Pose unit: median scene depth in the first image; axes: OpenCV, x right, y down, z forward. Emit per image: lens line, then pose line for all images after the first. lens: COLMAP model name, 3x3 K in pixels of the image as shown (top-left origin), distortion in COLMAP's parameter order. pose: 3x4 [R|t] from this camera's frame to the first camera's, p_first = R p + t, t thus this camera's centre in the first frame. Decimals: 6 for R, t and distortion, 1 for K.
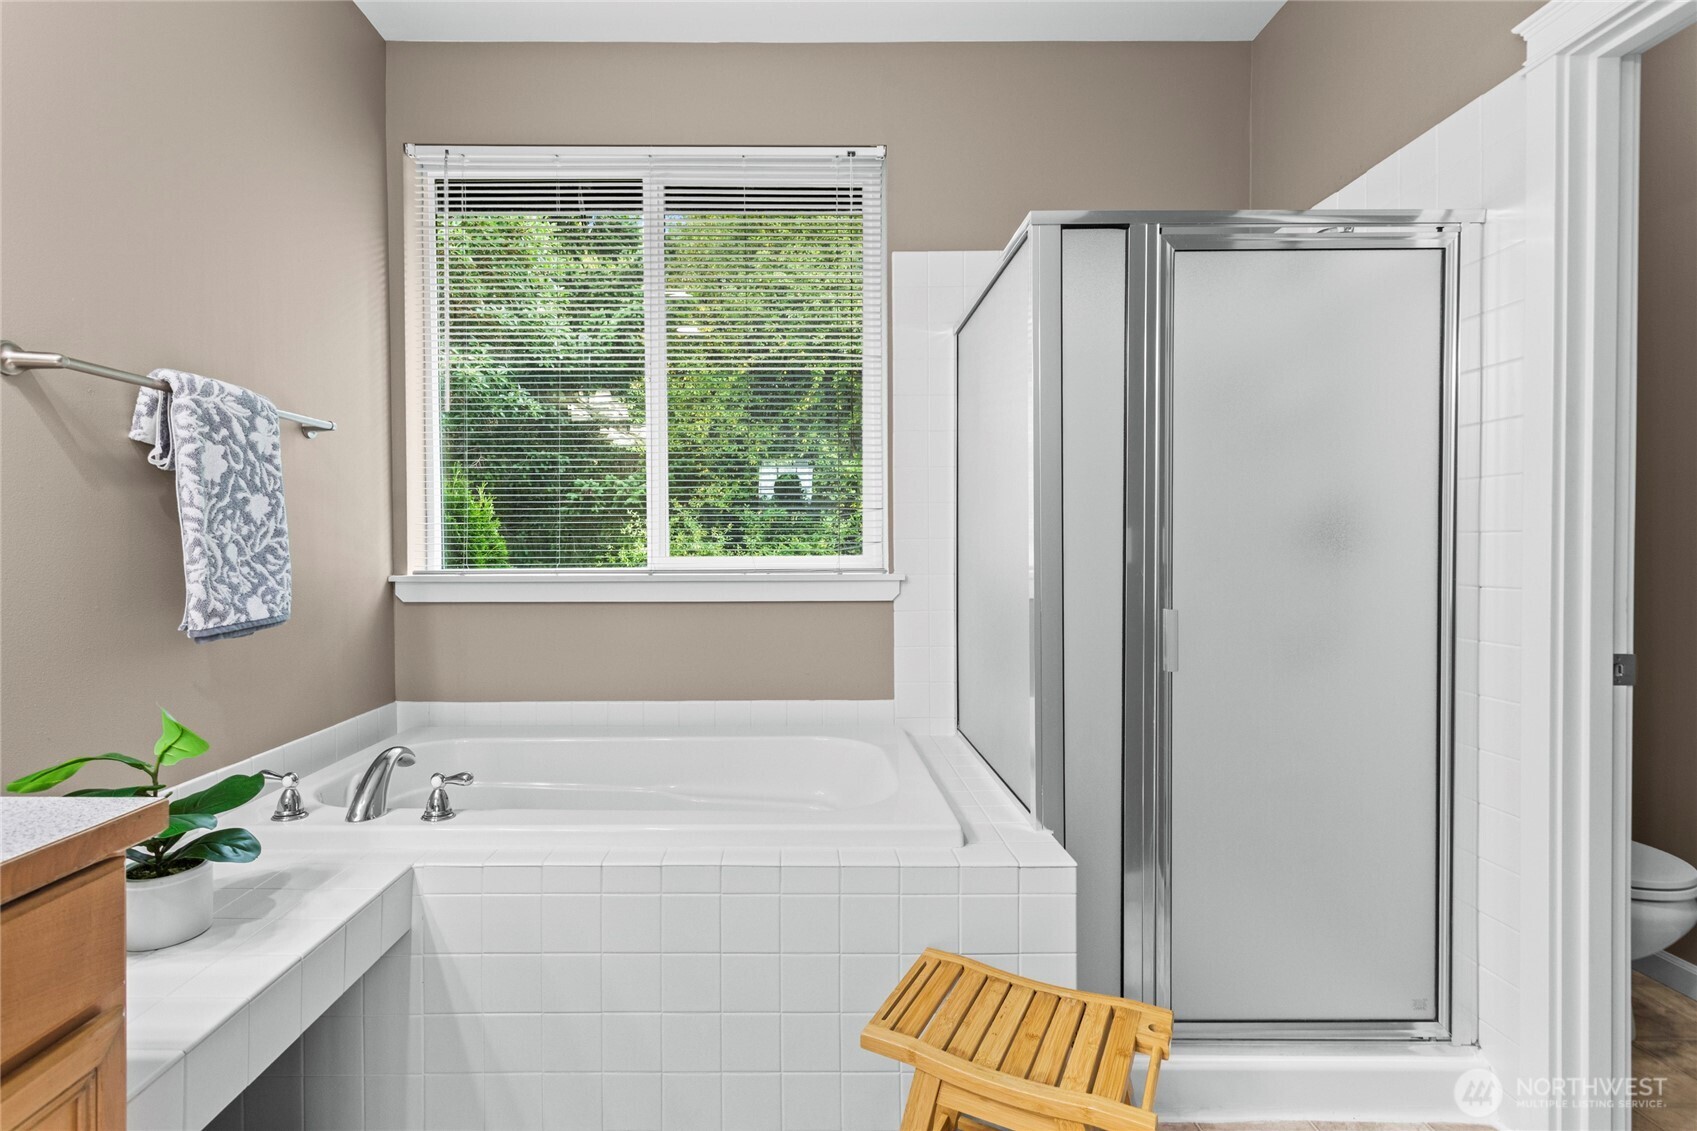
lens RADIAL K [[831.8, 0, 816.8], [0, 831.8, 563.2], [0, 0, 1]] dist [-0.002072, -0.000274]
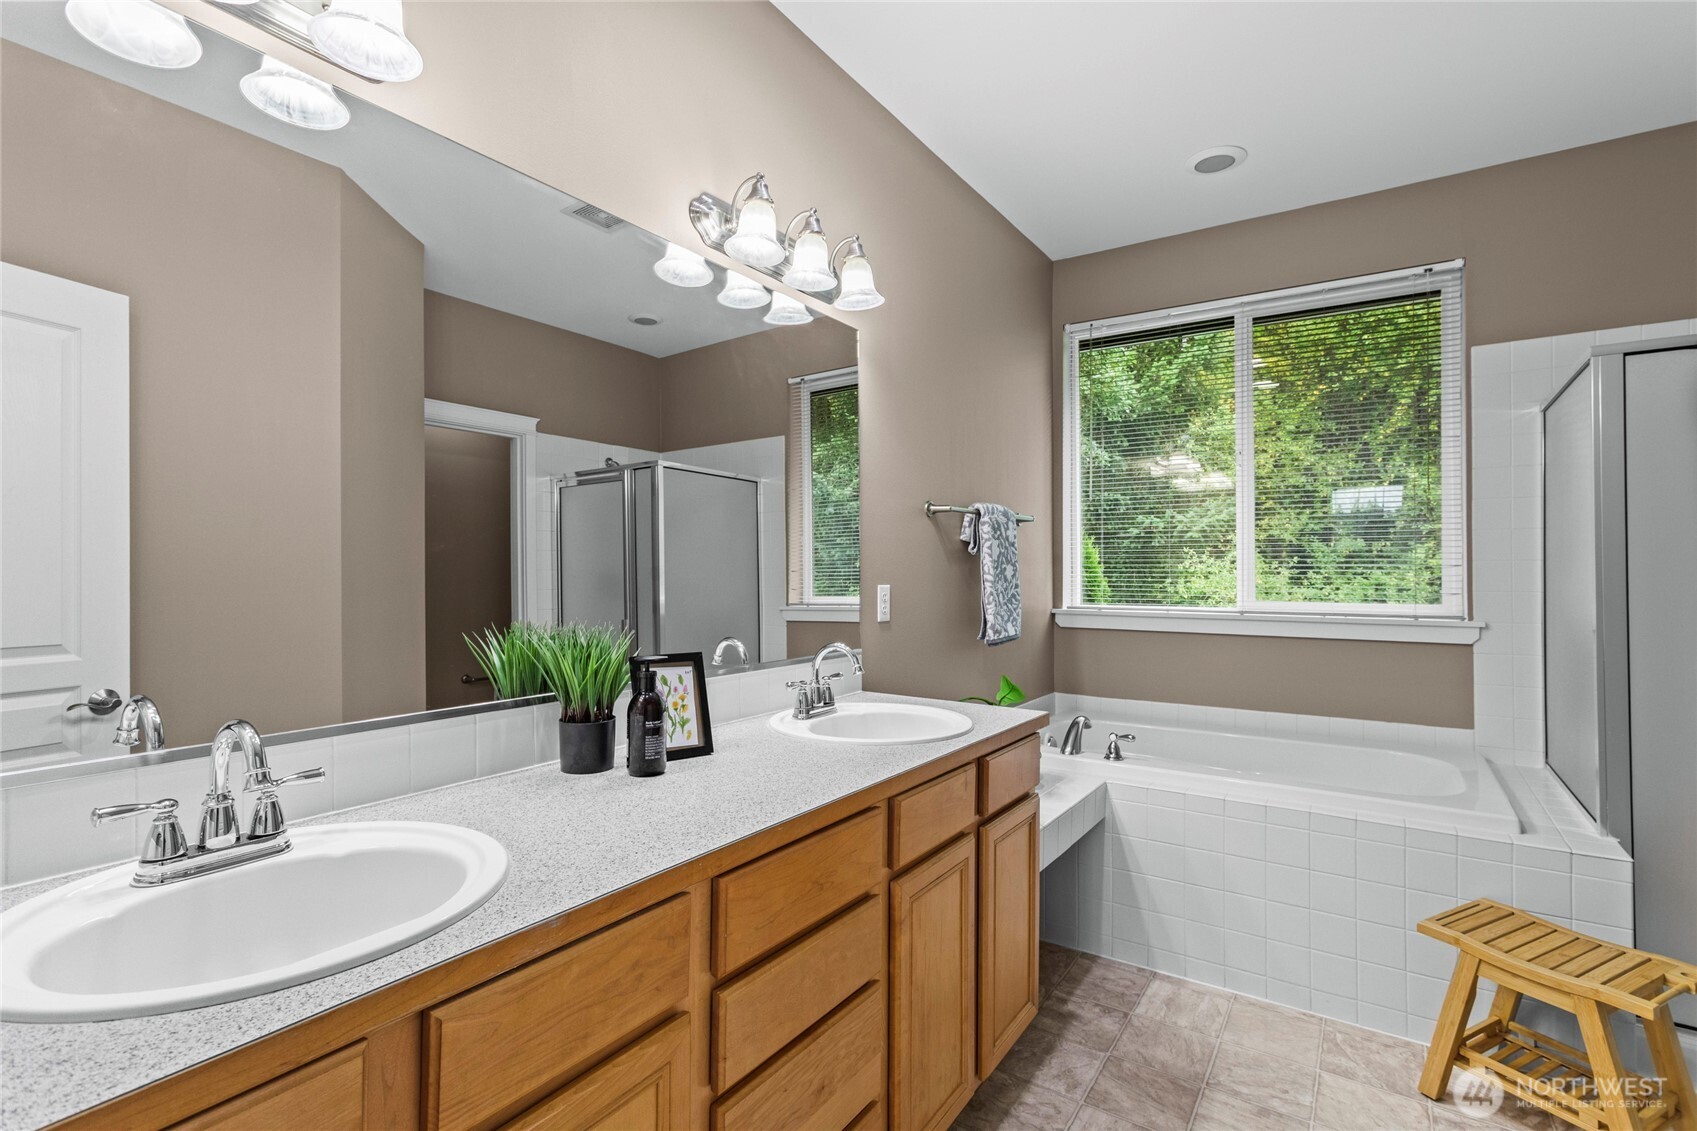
lens RADIAL K [[831.8, 0, 816.8], [0, 831.8, 563.2], [0, 0, 1]] dist [-0.002072, -0.000274]
pose [[0.813012, 0.000321, -0.582247, 0.031620], [-0.015417, 0.999661, -0.020976, -0.042481], [0.582043, 0.026030, 0.812741, -0.687356]]
